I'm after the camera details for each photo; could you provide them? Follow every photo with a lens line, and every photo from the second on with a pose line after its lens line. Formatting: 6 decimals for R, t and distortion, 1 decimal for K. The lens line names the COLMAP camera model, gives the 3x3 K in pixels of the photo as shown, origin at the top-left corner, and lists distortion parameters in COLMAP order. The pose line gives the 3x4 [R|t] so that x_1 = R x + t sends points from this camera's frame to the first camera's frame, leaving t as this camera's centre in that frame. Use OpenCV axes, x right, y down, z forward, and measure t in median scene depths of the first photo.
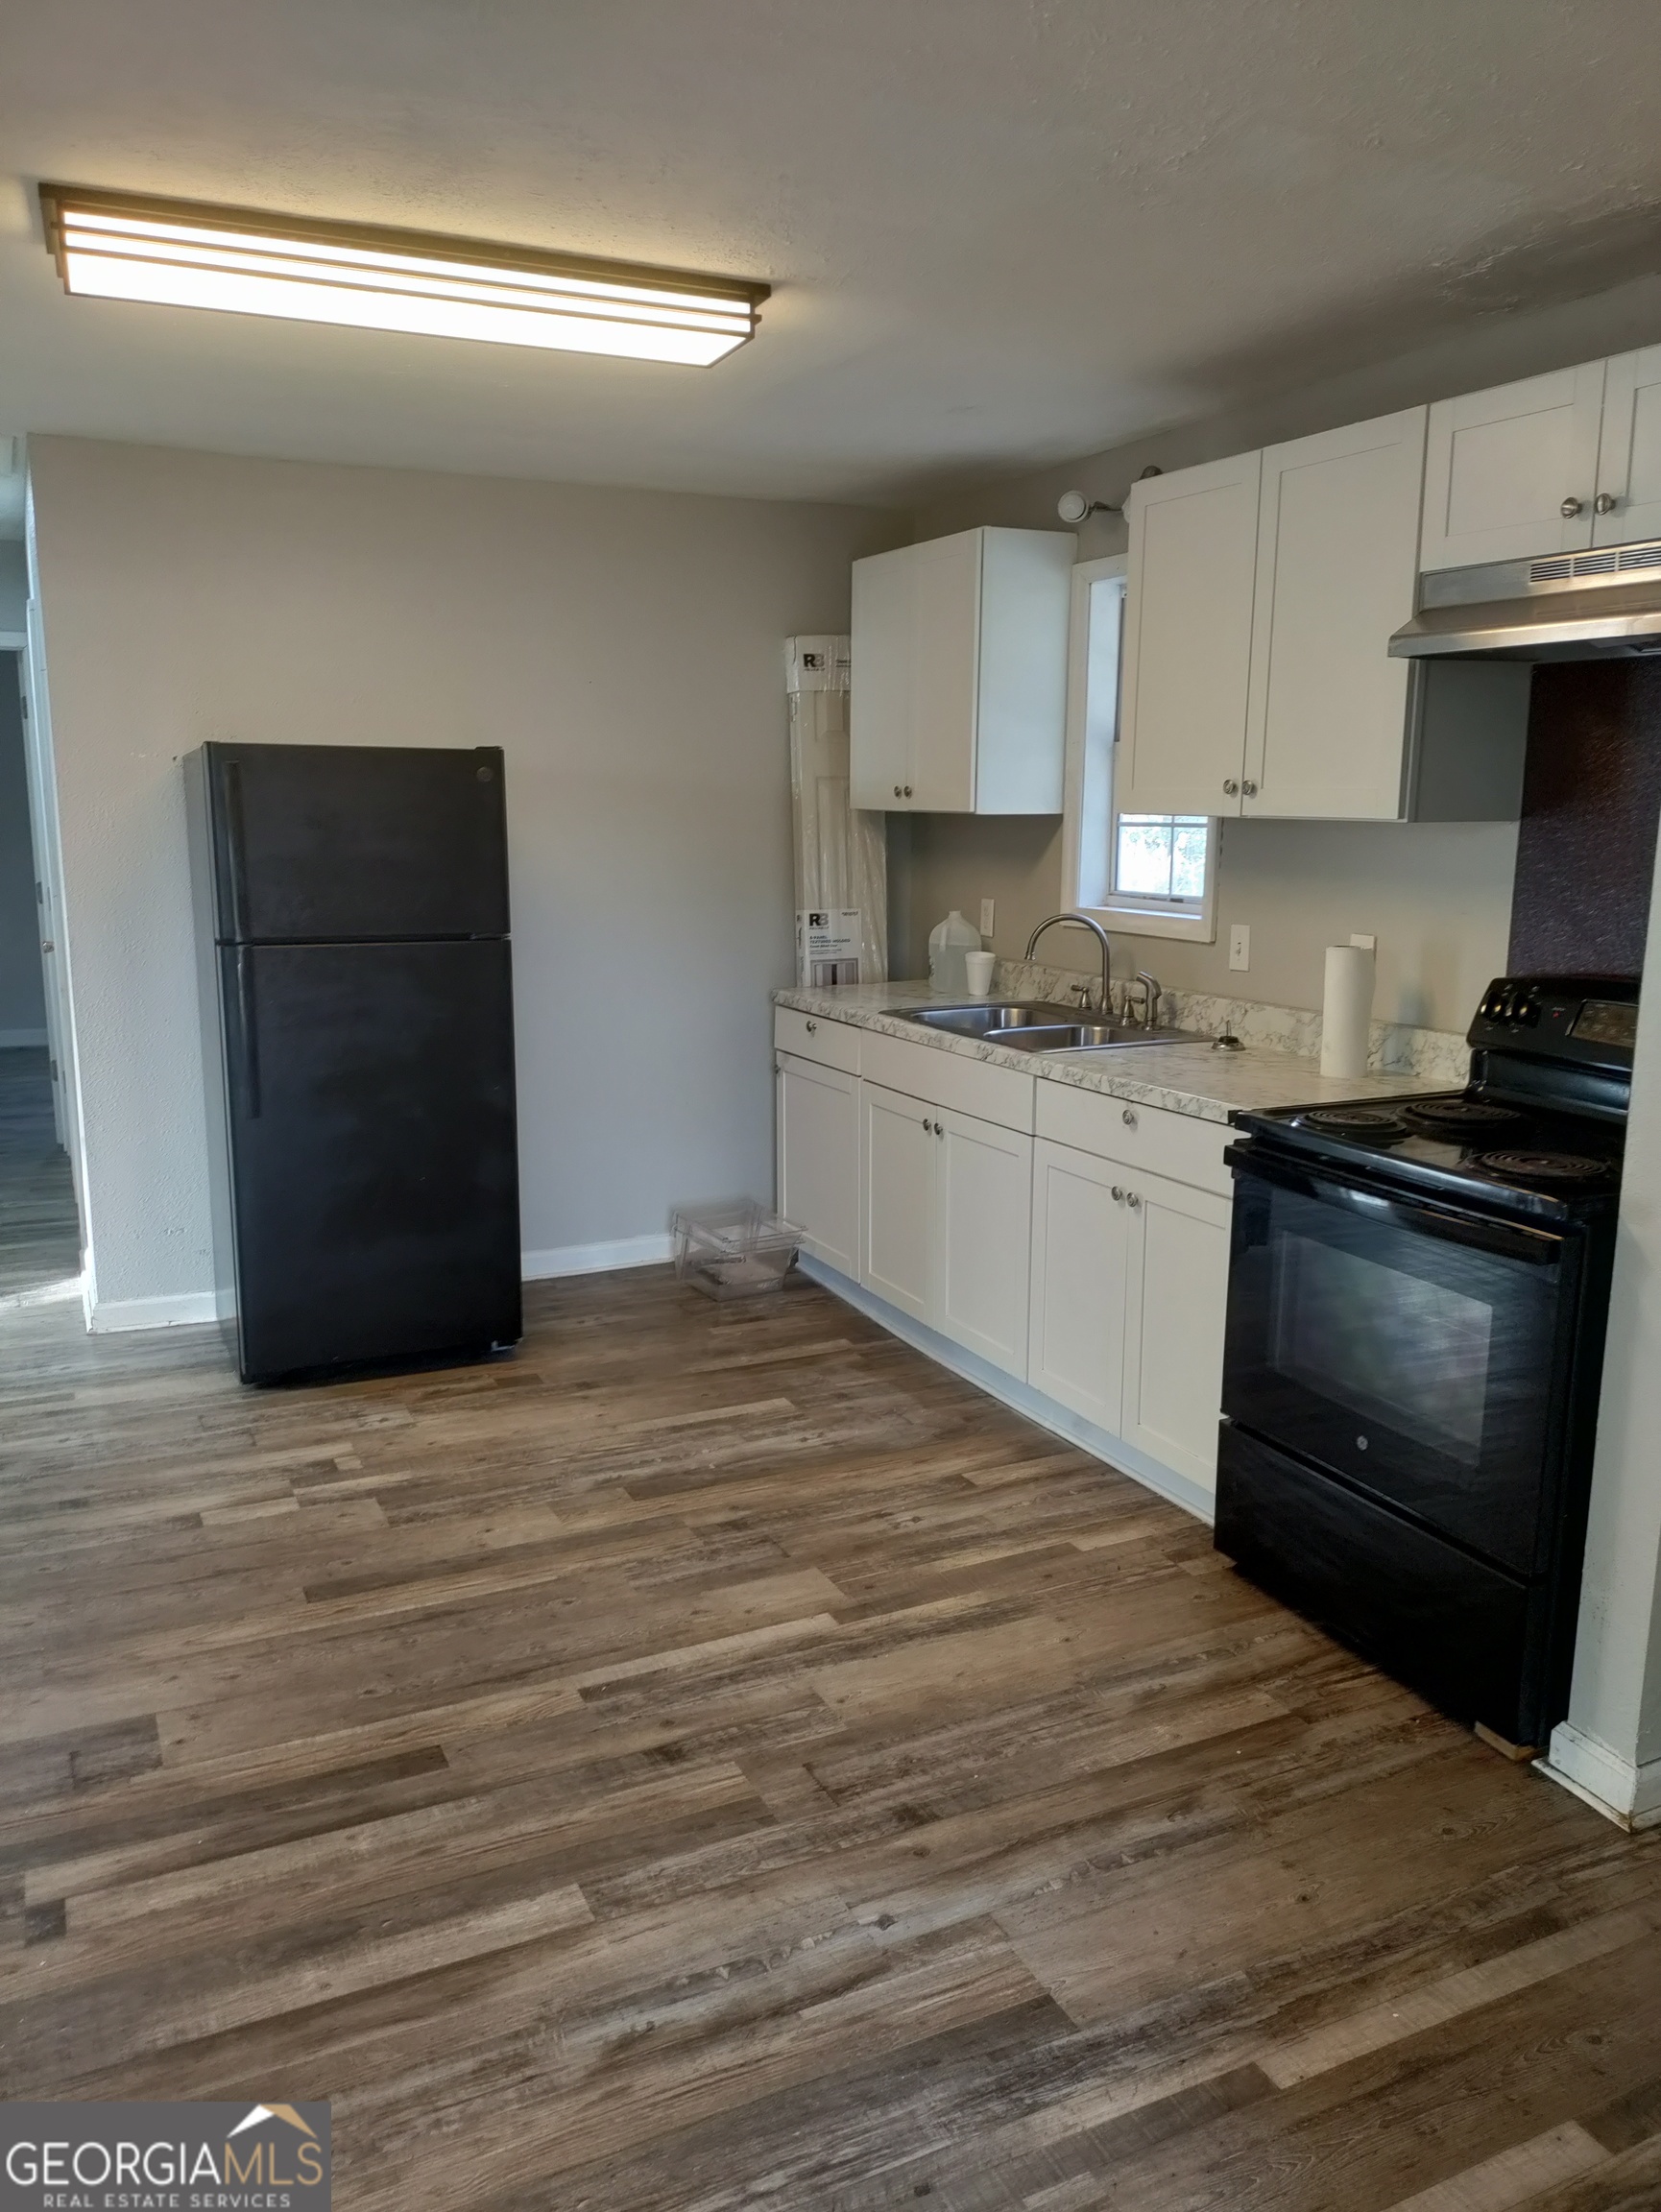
lens RADIAL K [[1649.8, 0, 830.5], [0, 1649.8, 1106.0], [0, 0, 1]] dist [0.127772, -0.199193]
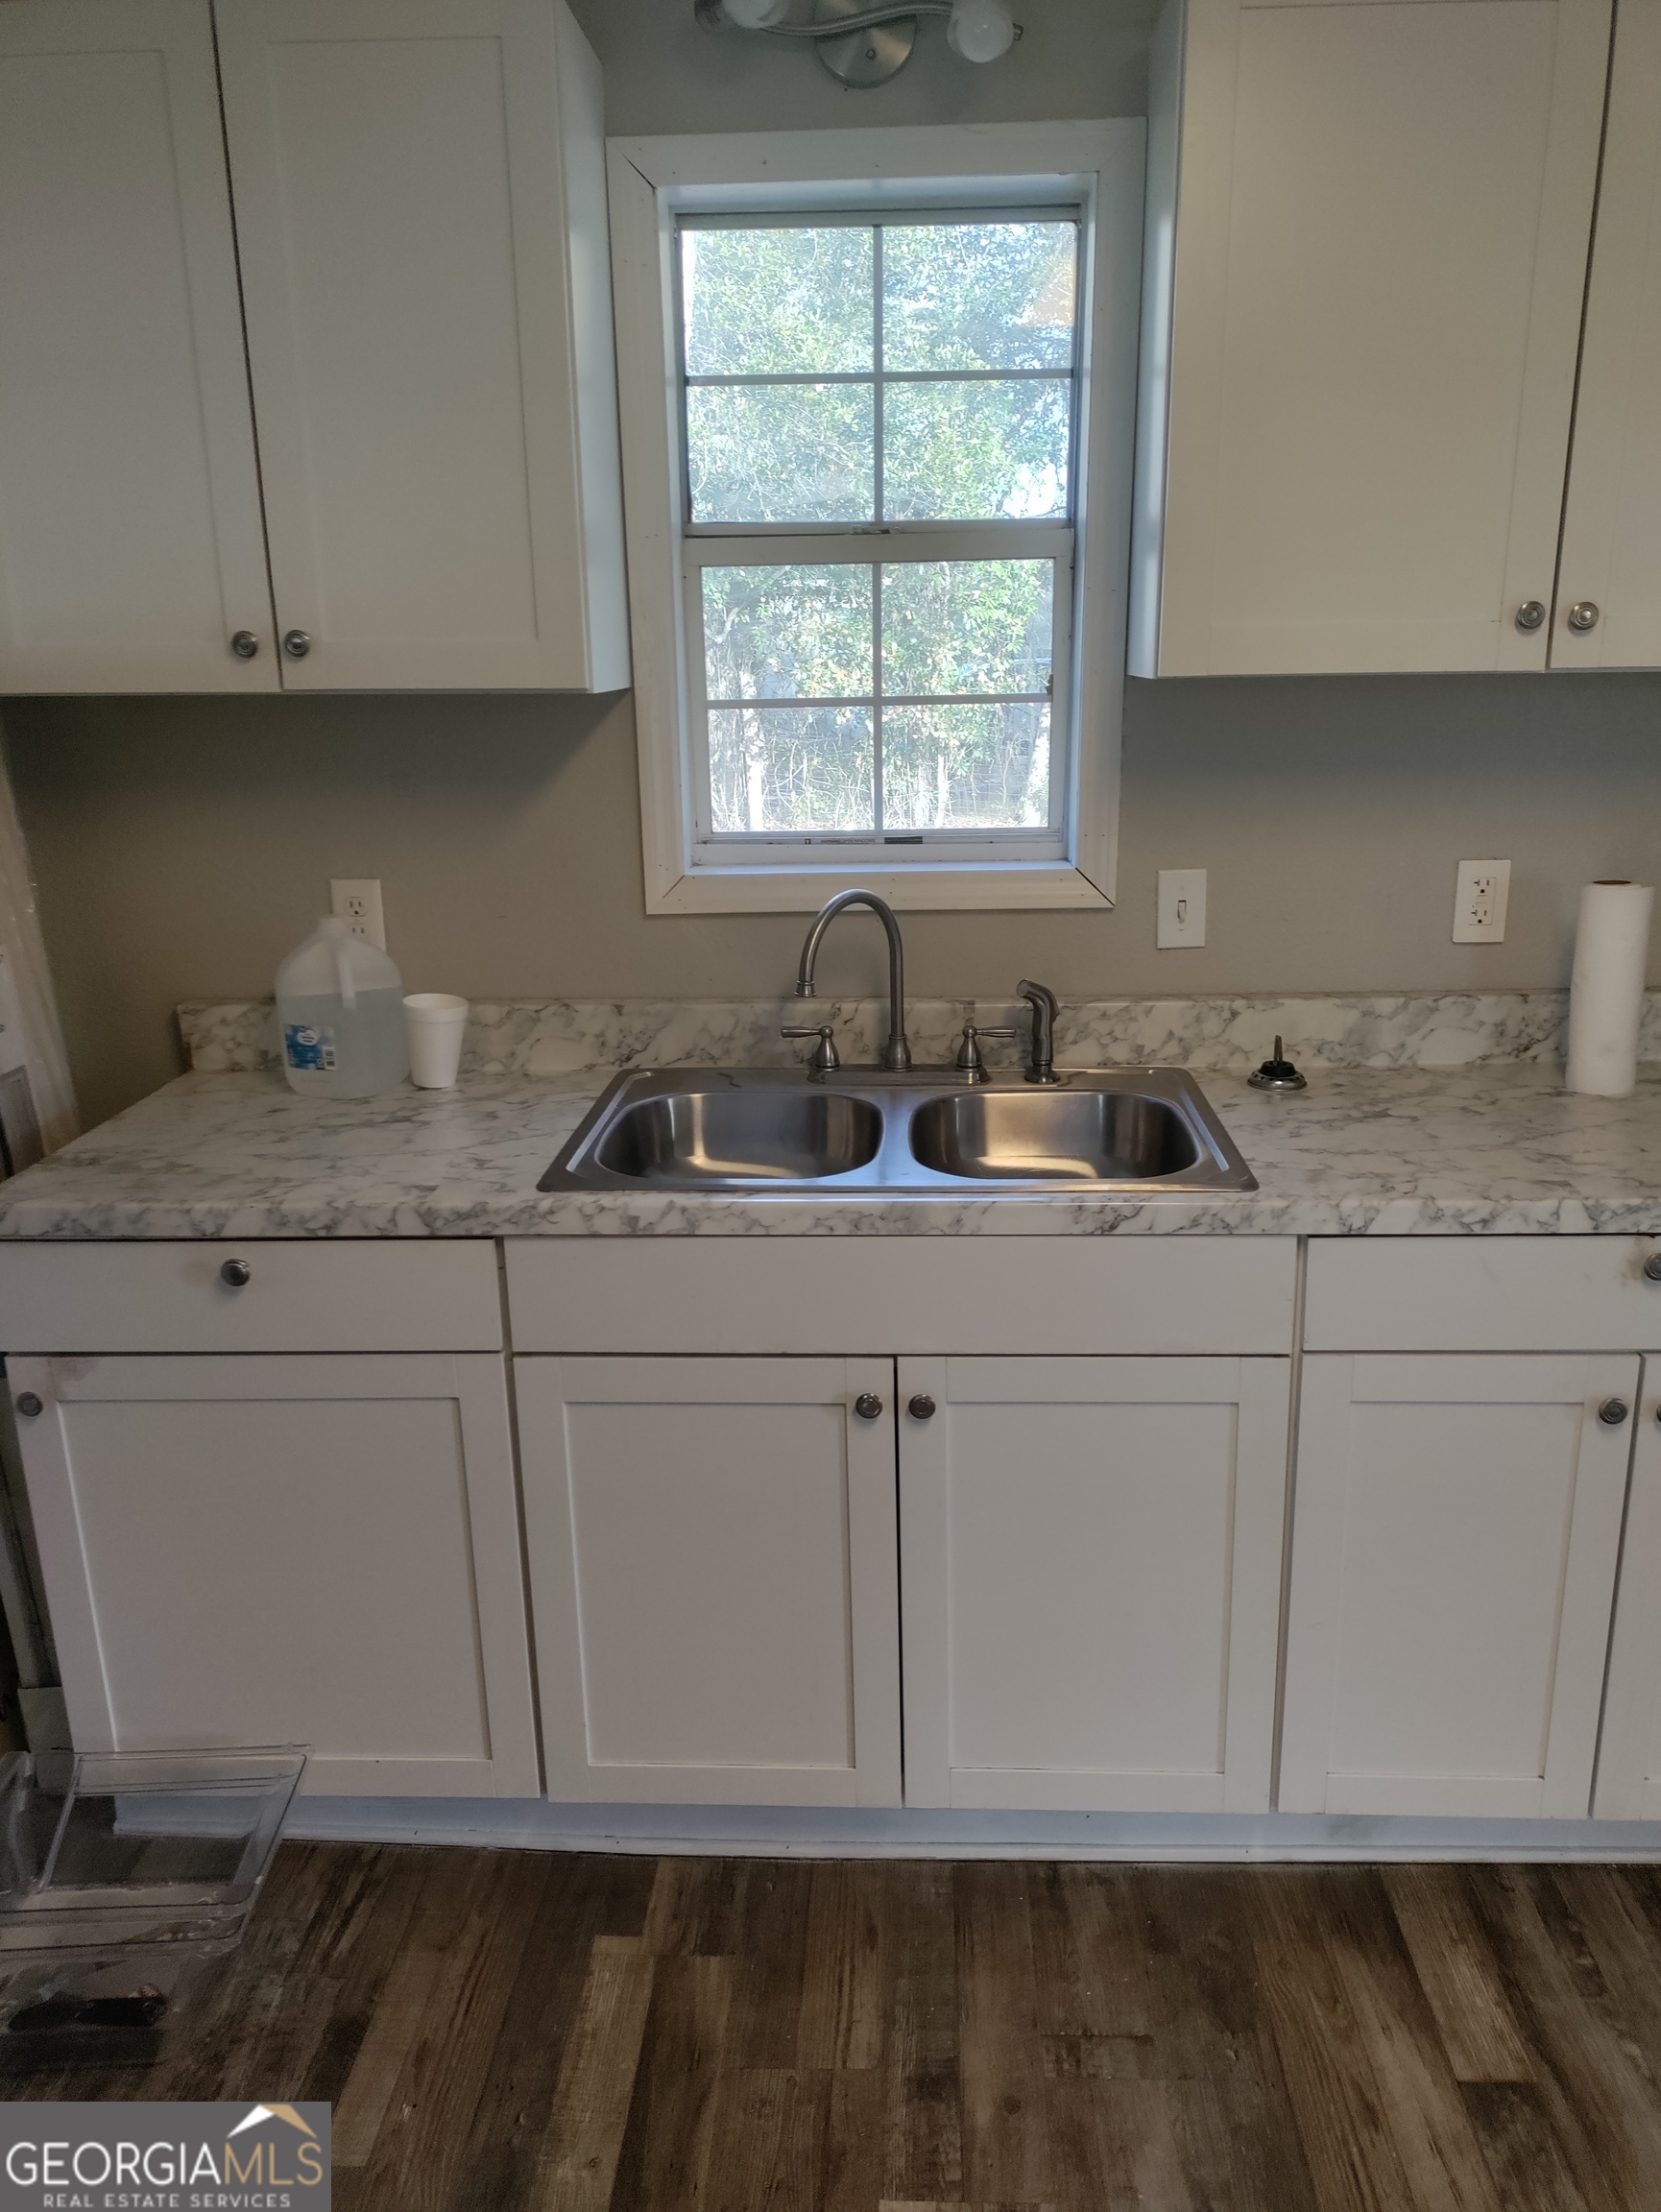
lens RADIAL K [[1672.8, 0, 837.4], [0, 1672.8, 1115.6], [0, 0, 1]] dist [0.005201, 0.000986]
pose [[0.474497, -0.252126, 0.843377, -0.320064], [0.181974, 0.965503, 0.186253, -0.157335], [-0.861242, 0.065096, 0.504009, 0.827509]]
